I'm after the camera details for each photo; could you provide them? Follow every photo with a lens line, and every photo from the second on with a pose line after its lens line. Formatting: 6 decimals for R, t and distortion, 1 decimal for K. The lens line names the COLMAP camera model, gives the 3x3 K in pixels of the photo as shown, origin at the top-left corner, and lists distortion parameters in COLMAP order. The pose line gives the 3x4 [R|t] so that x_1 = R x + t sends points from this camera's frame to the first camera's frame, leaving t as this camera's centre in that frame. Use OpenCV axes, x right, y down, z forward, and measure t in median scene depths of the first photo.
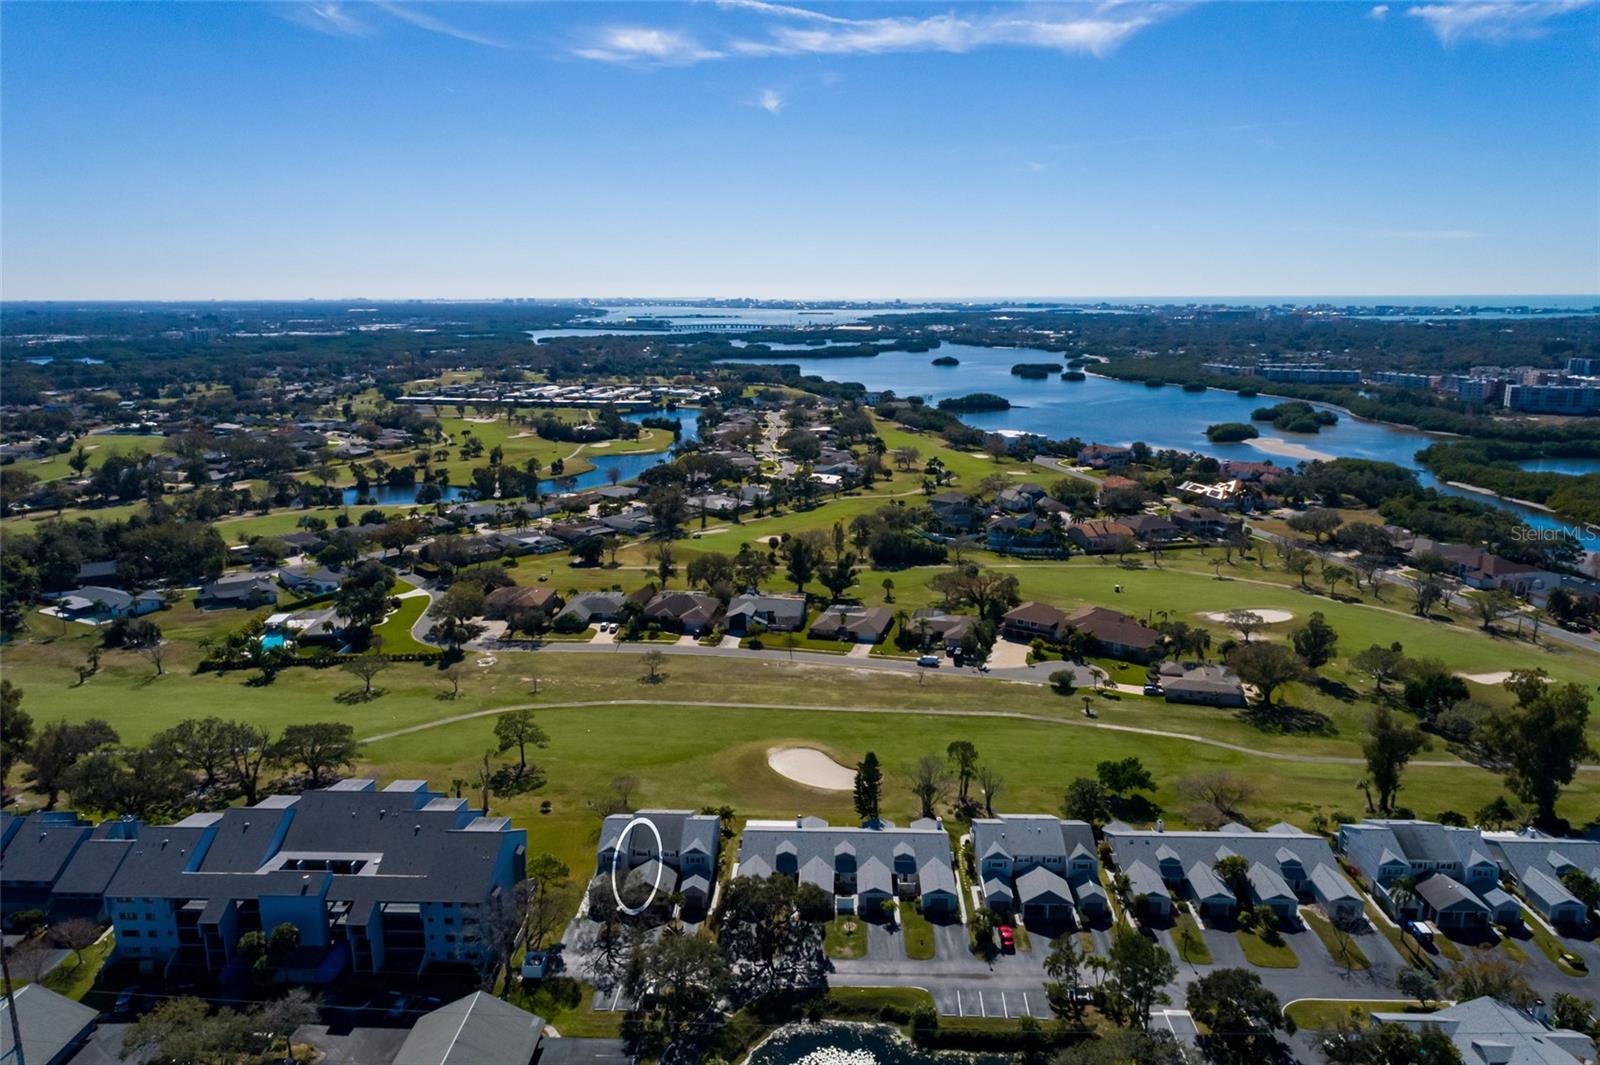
lens RADIAL K [[1091.9, 0, 802.5], [0, 1091.9, 542.5], [0, 0, 1]] dist [-0.007864, 0.018027]
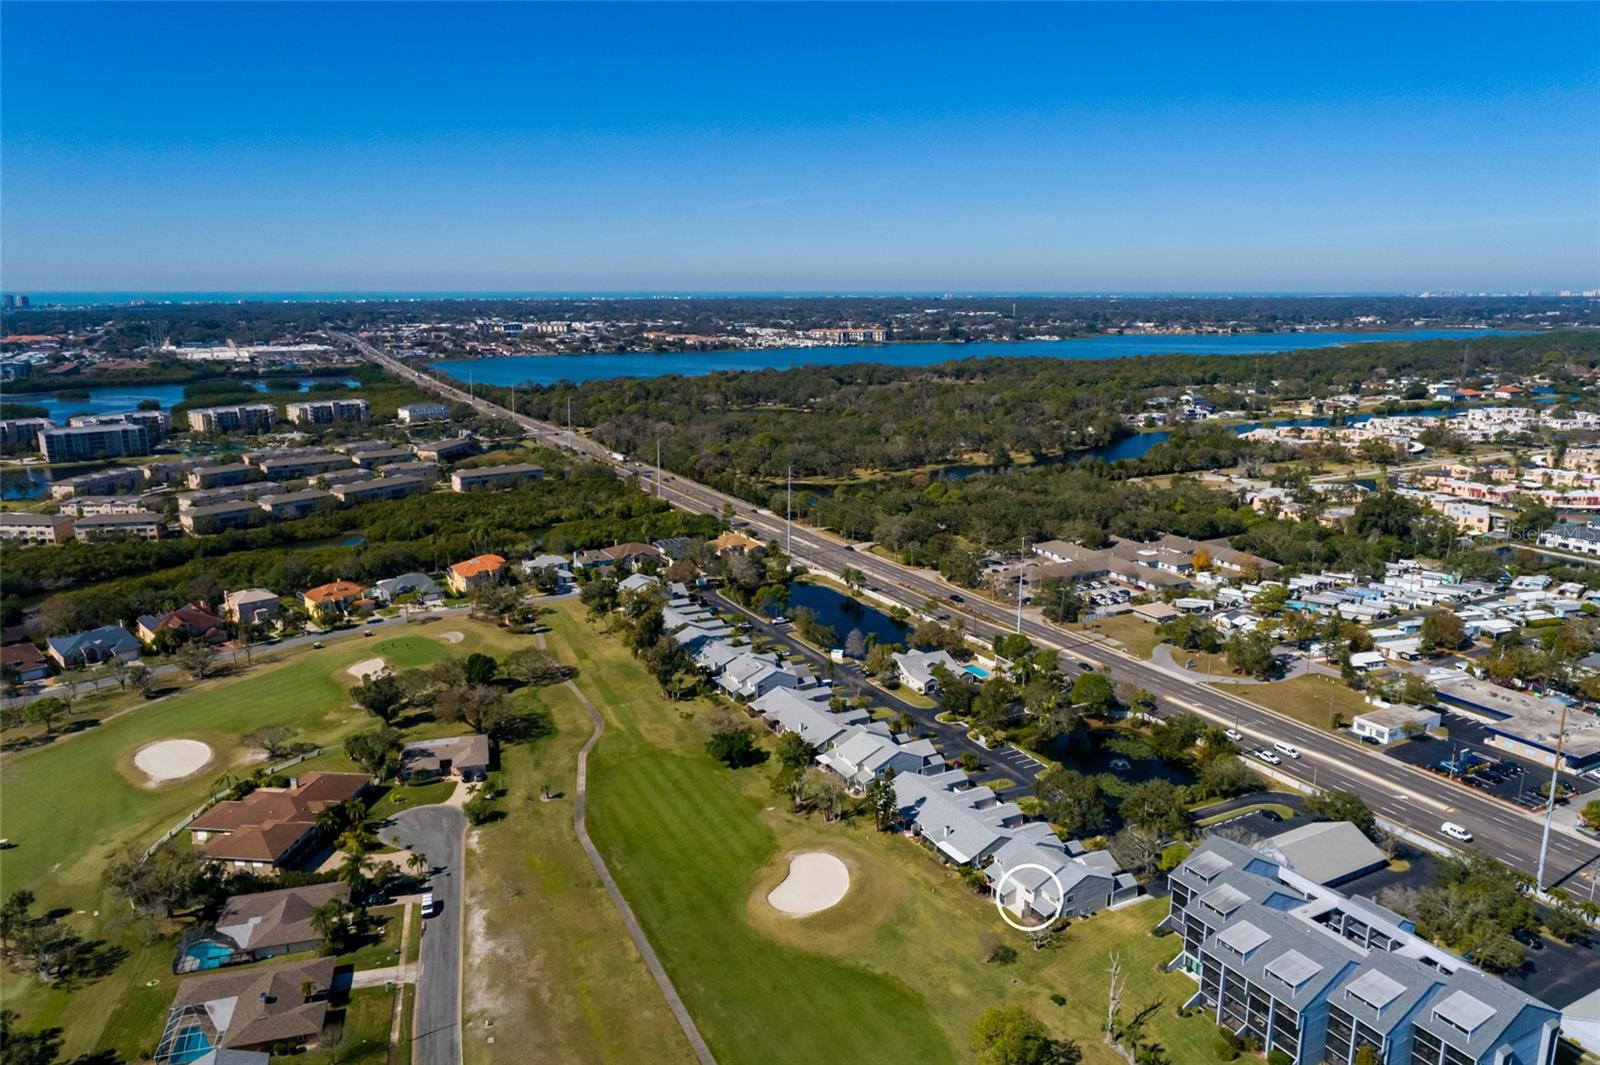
lens RADIAL K [[1091.9, 0, 804.5], [0, 1091.9, 537.3], [0, 0, 1]] dist [-0.007864, 0.018027]
pose [[-0.518350, -0.187152, 0.834439, -0.535042], [0.191540, 0.925560, 0.326573, -0.286248], [-0.833442, 0.329108, -0.443917, 0.974136]]
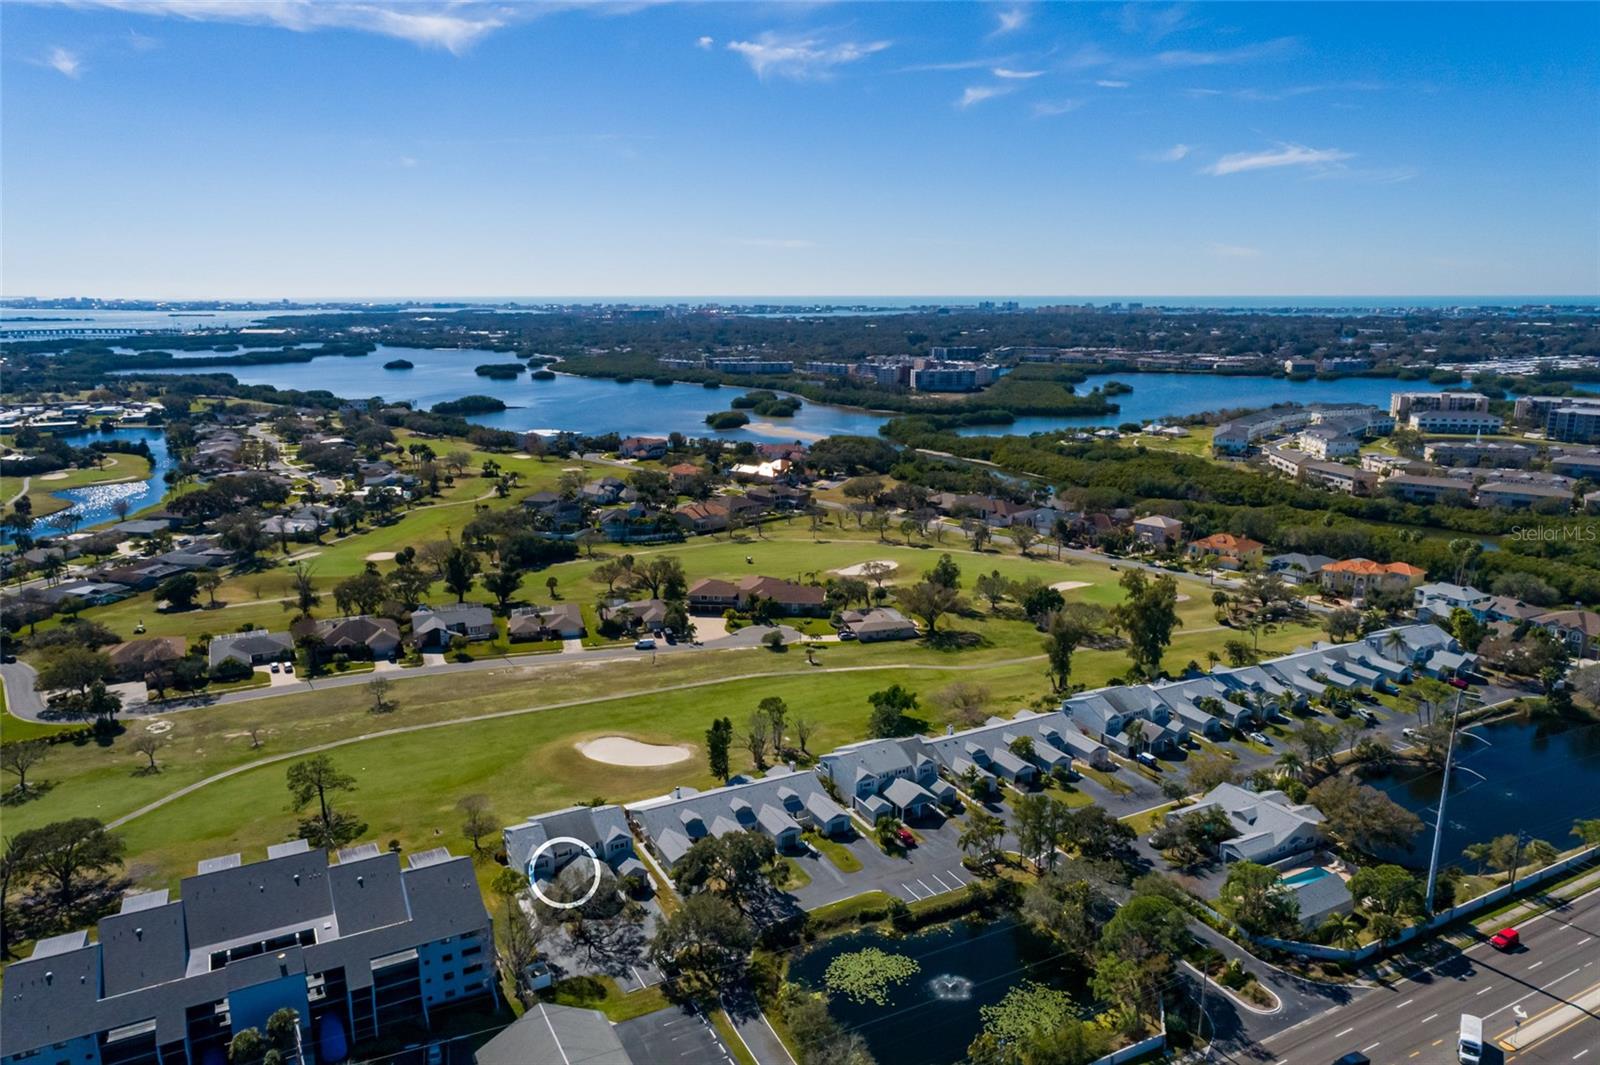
lens RADIAL K [[1091.9, 0, 807.0], [0, 1091.9, 519.2], [0, 0, 1]] dist [-0.007864, 0.018027]
pose [[0.860275, -0.100324, 0.499862, -0.252021], [0.110424, 0.993840, 0.009425, -0.004514], [-0.497728, 0.047088, 0.866054, -0.000781]]
